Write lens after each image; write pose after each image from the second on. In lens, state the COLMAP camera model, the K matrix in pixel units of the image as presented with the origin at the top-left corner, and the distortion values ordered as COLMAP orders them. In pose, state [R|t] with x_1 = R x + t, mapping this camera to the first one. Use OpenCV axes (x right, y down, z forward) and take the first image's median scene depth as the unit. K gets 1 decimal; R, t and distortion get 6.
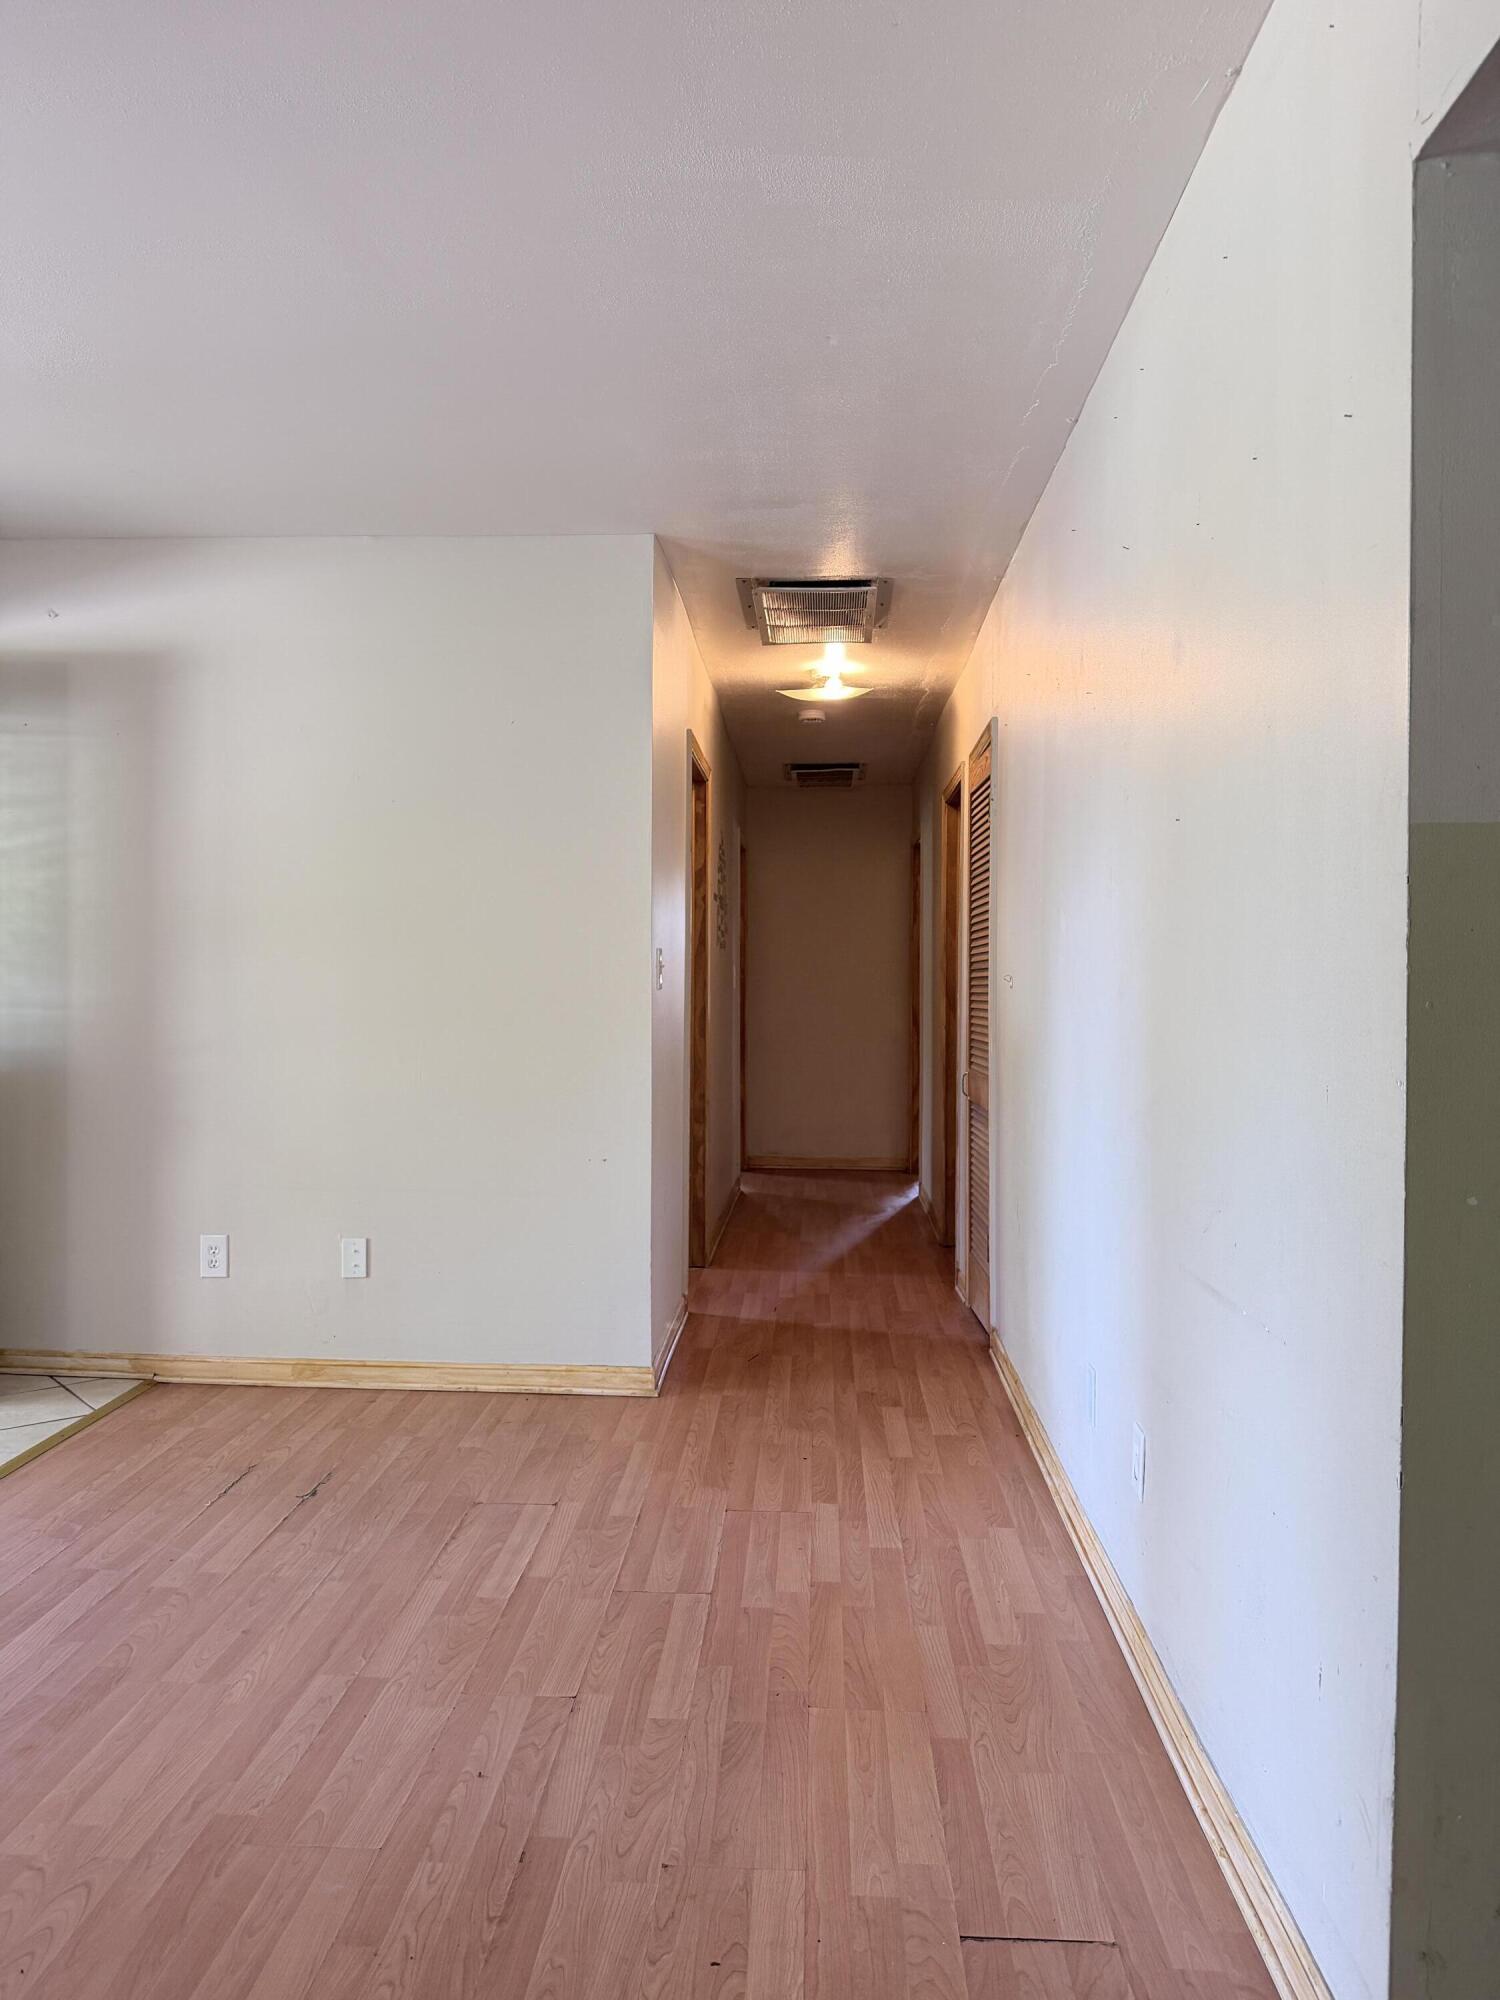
lens RADIAL K [[1401.8, 0, 760.6], [0, 1401.8, 1004.8], [0, 0, 1]] dist [0.057289, -0.041137]
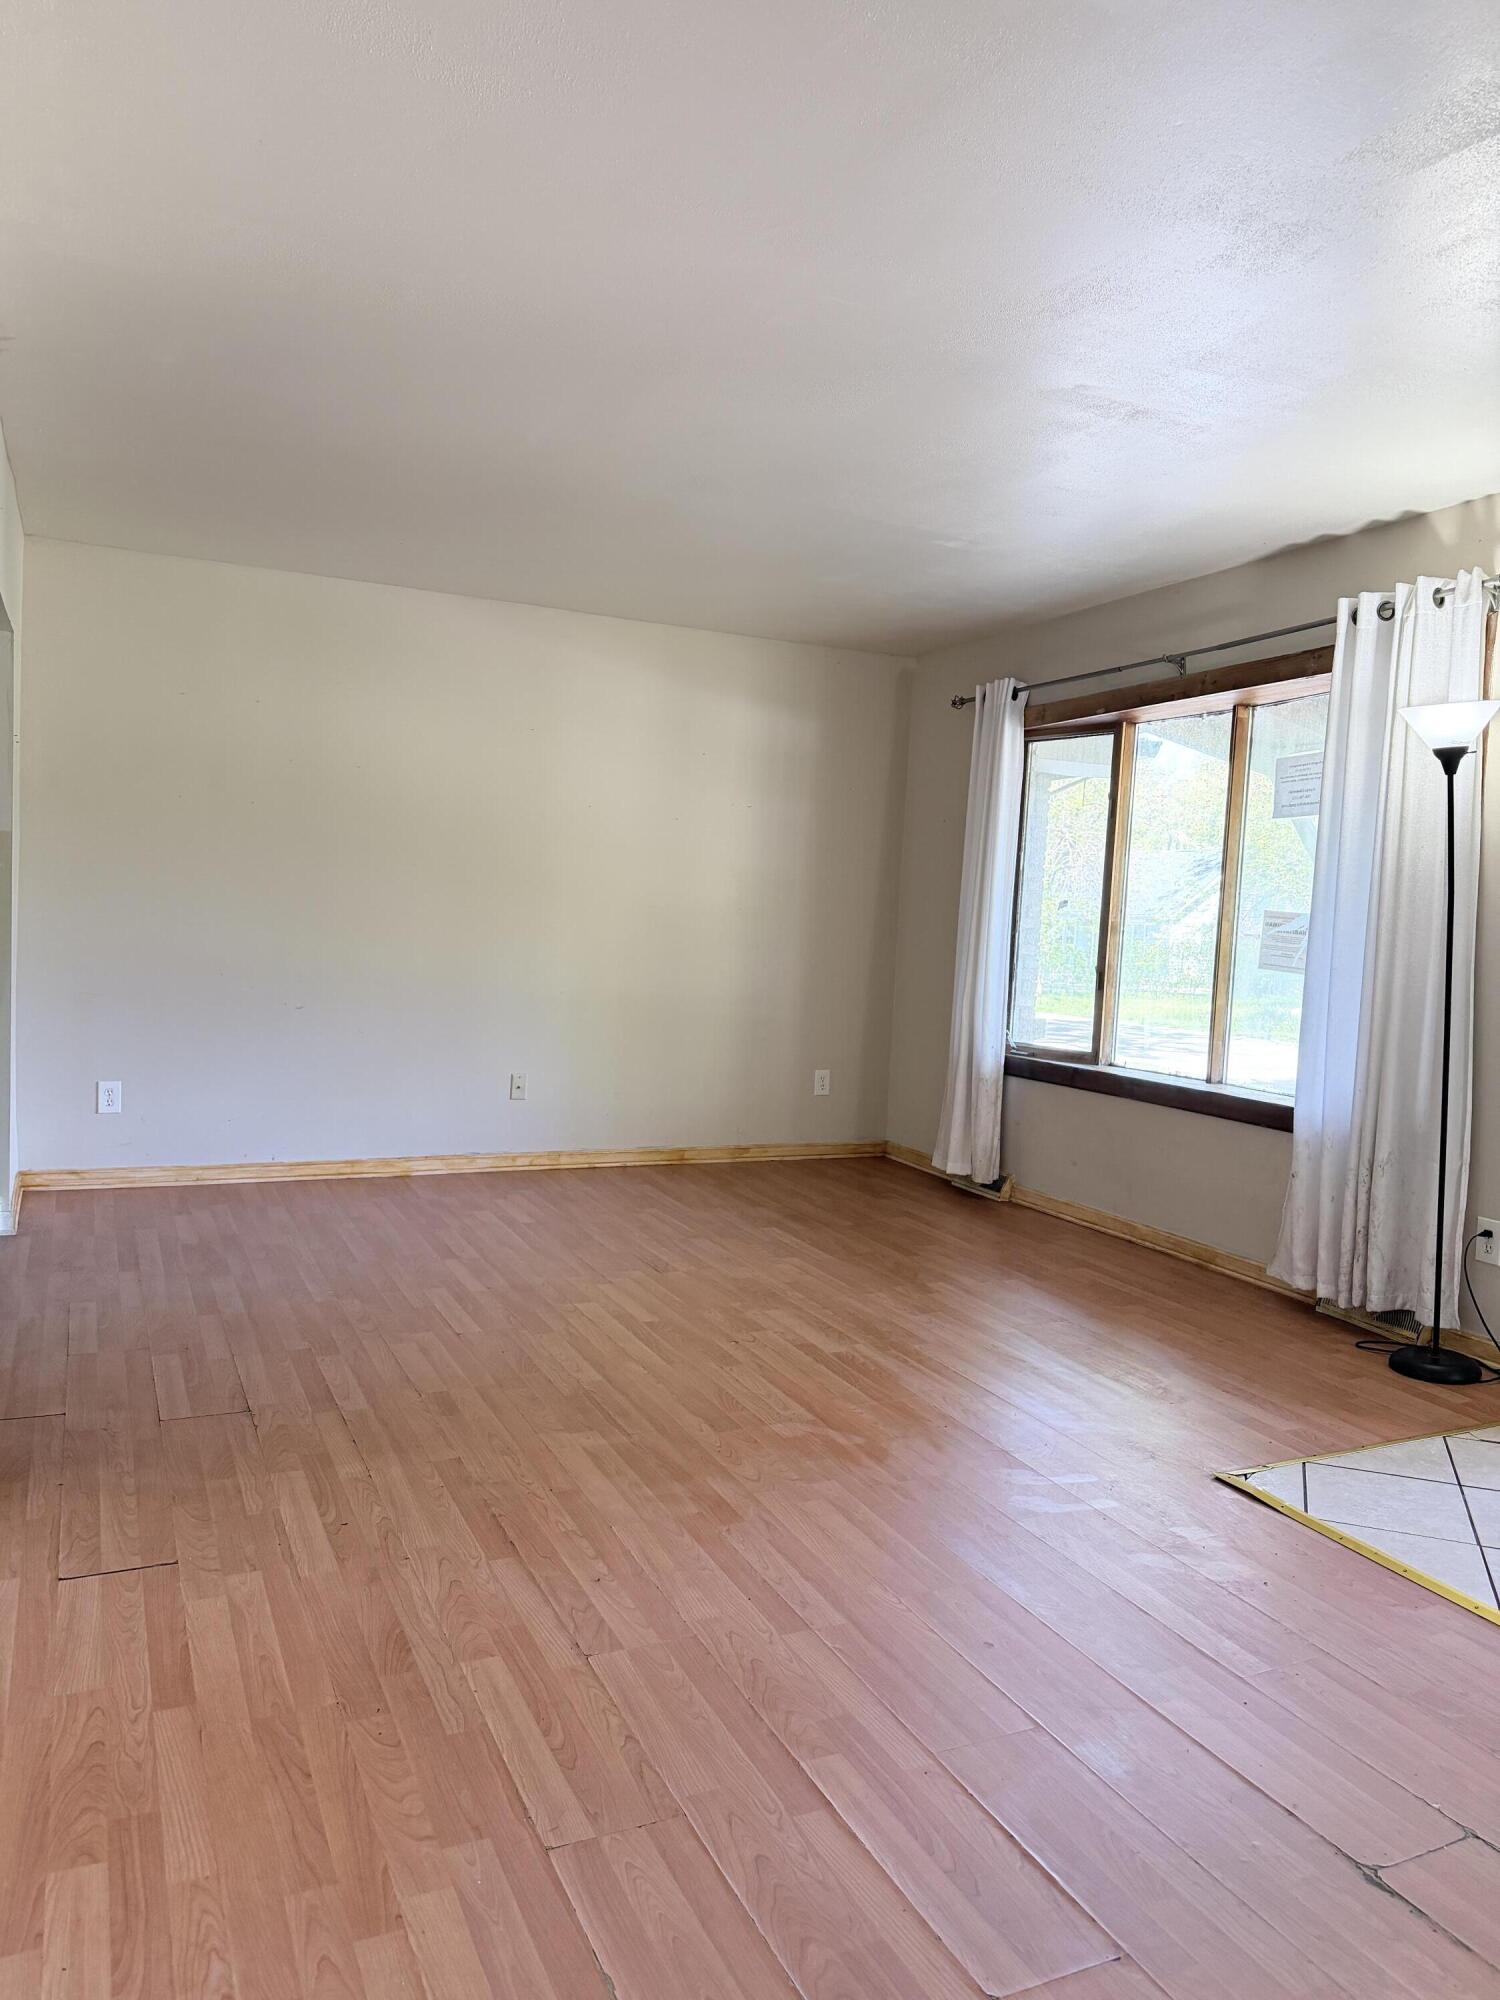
lens RADIAL K [[1401.8, 0, 760.6], [0, 1401.8, 1004.8], [0, 0, 1]] dist [0.057289, -0.041137]
pose [[-0.881612, -0.009501, -0.471880, 0.235326], [-0.050502, 0.995956, 0.074300, -0.038934], [0.469266, 0.089335, -0.878527, 1.929034]]
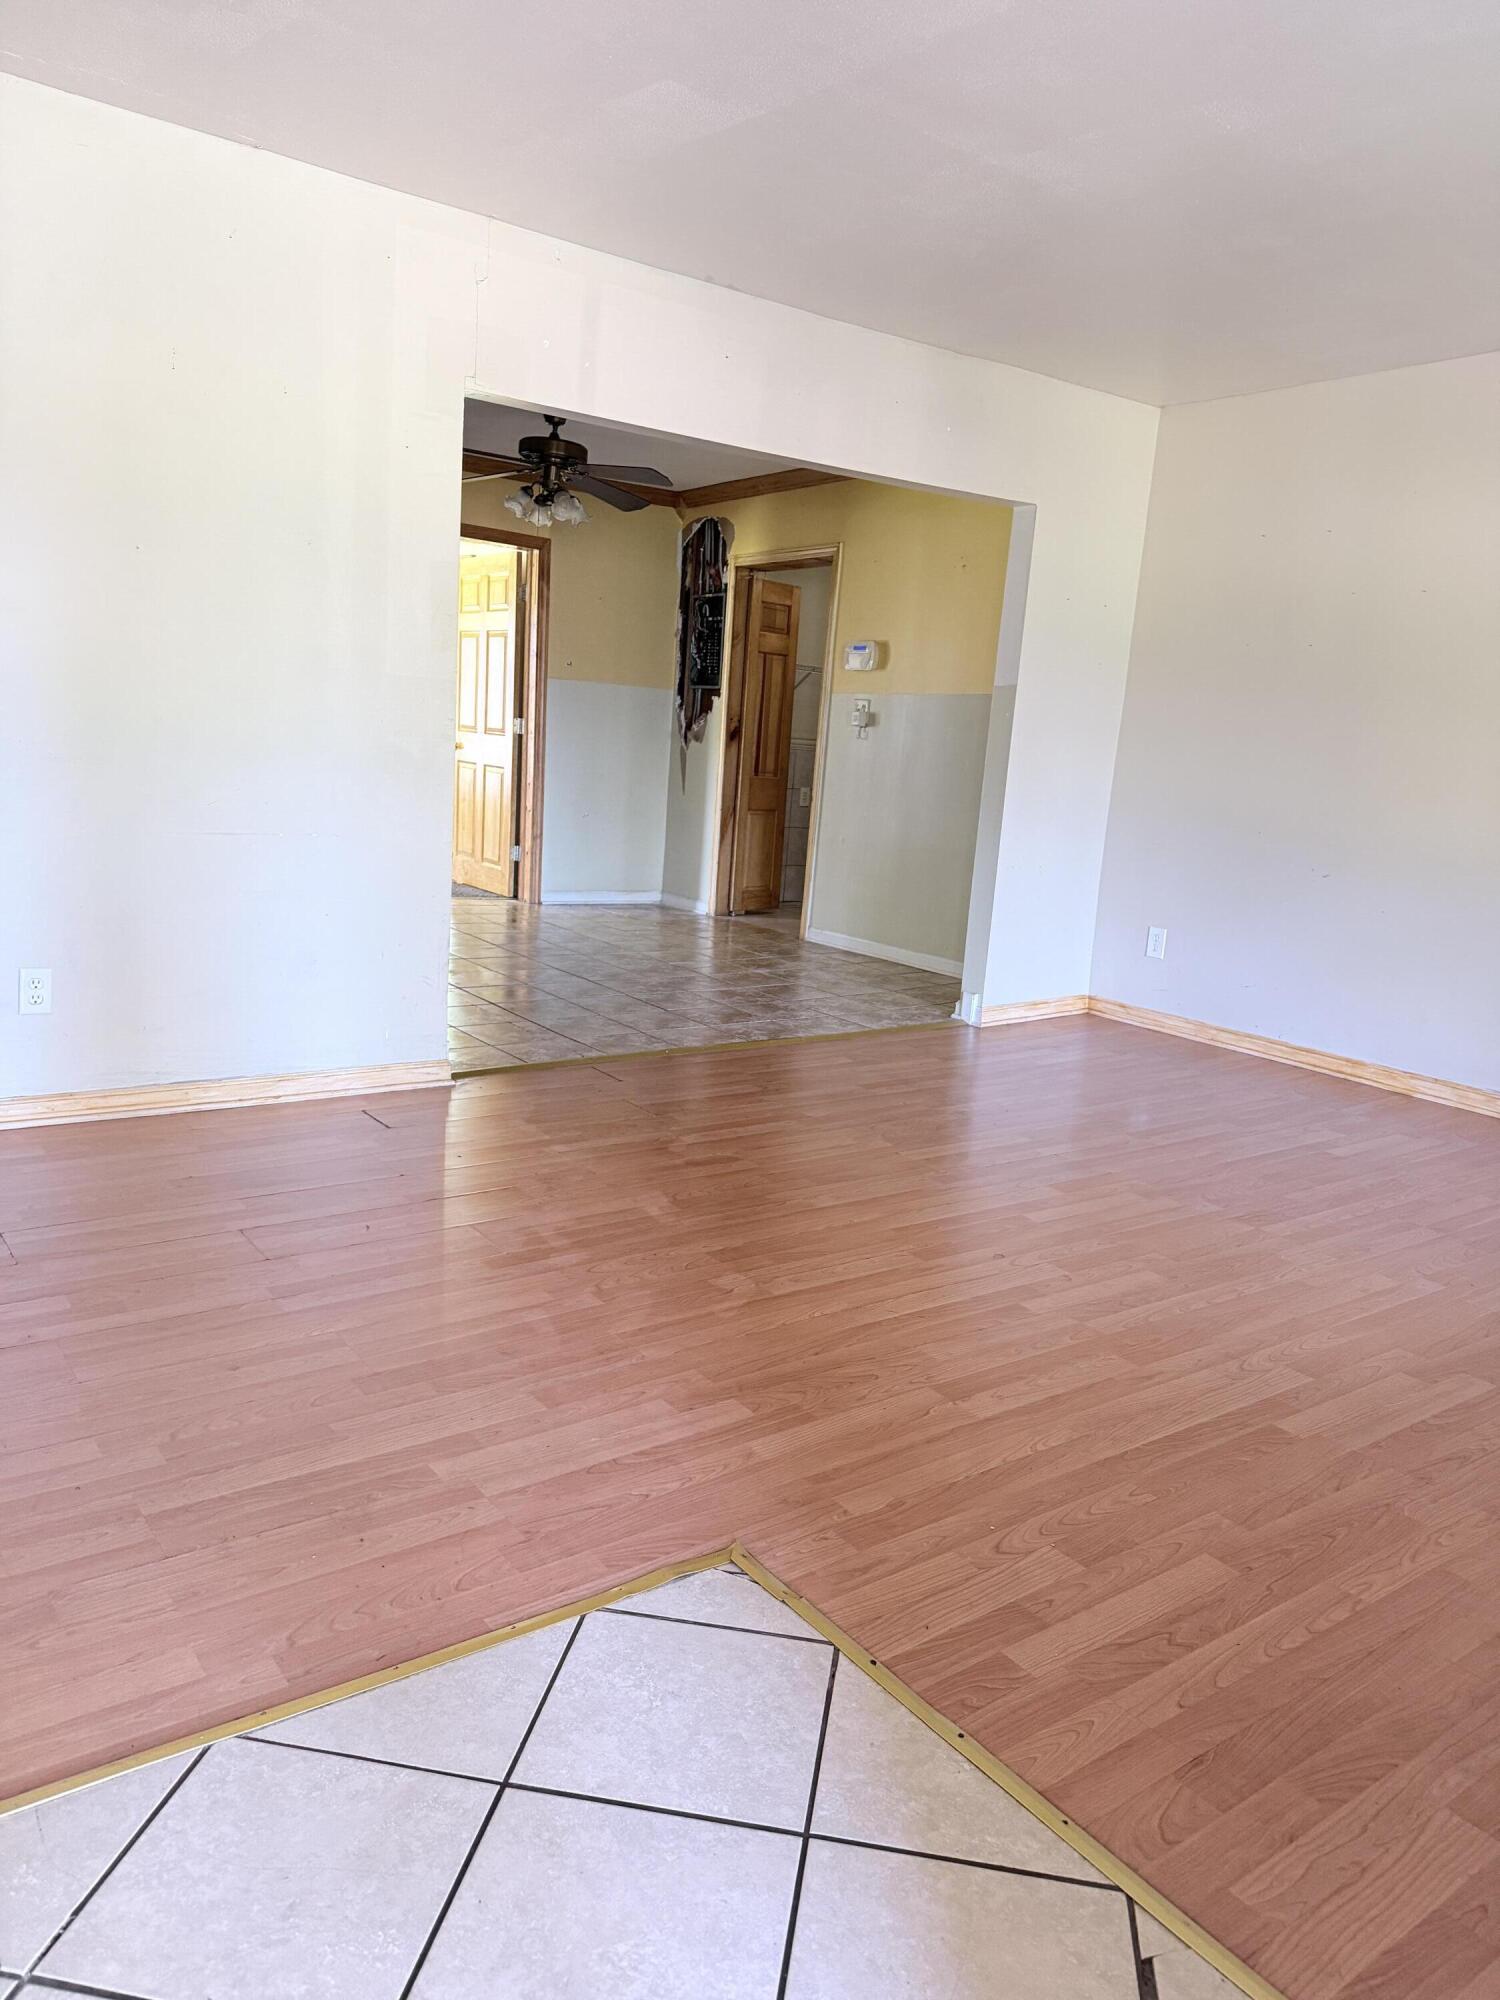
lens RADIAL K [[1401.8, 0, 760.6], [0, 1401.8, 1004.8], [0, 0, 1]] dist [0.057289, -0.041137]
pose [[-0.635328, -0.194632, 0.747313, -1.386139], [-0.065505, 0.977813, 0.198975, 0.003206], [-0.769459, 0.077462, -0.633981, 1.477382]]
